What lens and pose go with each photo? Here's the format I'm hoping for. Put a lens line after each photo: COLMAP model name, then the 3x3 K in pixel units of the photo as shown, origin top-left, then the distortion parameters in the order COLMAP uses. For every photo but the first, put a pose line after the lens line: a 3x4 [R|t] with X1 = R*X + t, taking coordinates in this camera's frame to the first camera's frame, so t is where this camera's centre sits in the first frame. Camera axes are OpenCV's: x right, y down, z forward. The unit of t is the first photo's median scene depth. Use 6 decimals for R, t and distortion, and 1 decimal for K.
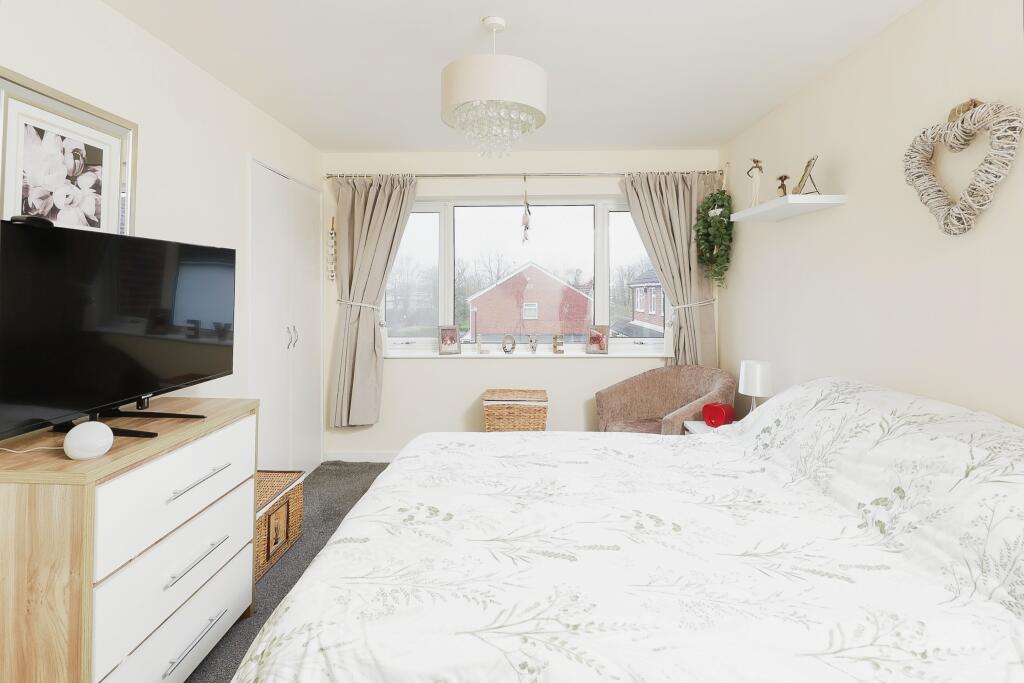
lens RADIAL K [[497.1, 0, 509.1], [0, 497.1, 298.7], [0, 0, 1]] dist [0.002886, -0.006342]
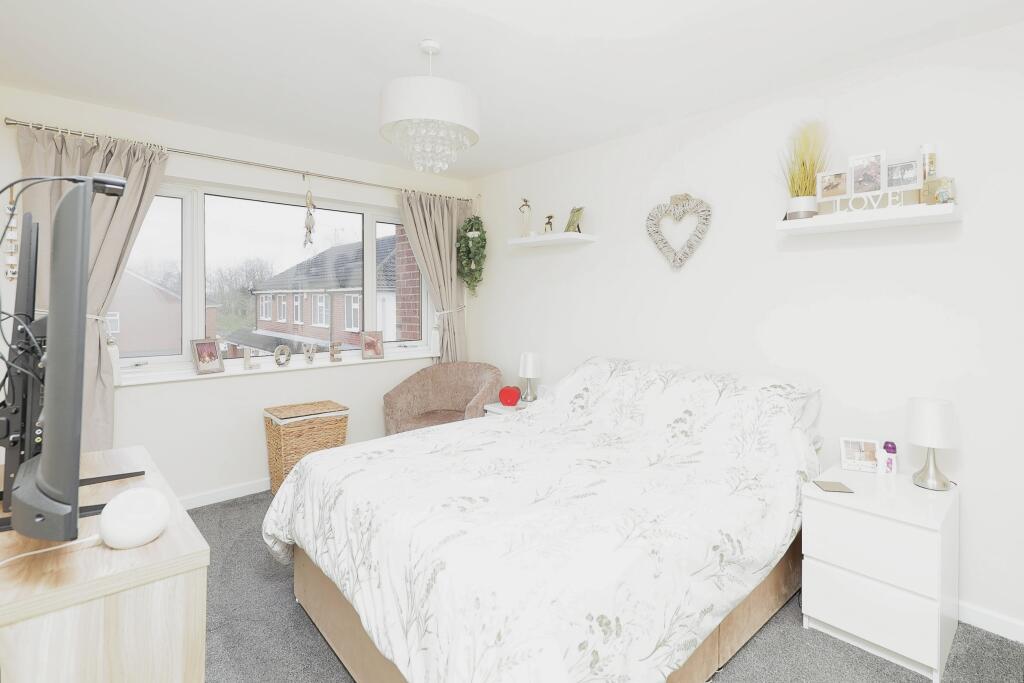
lens RADIAL K [[495.4, 0, 511.0], [0, 495.4, 309.7], [0, 0, 1]] dist [0.002493, -0.000265]
pose [[0.718198, -0.009100, 0.695779, -0.347234], [0.004086, 0.999952, 0.008861, 0.000640], [-0.695827, -0.003521, 0.718201, 0.063109]]
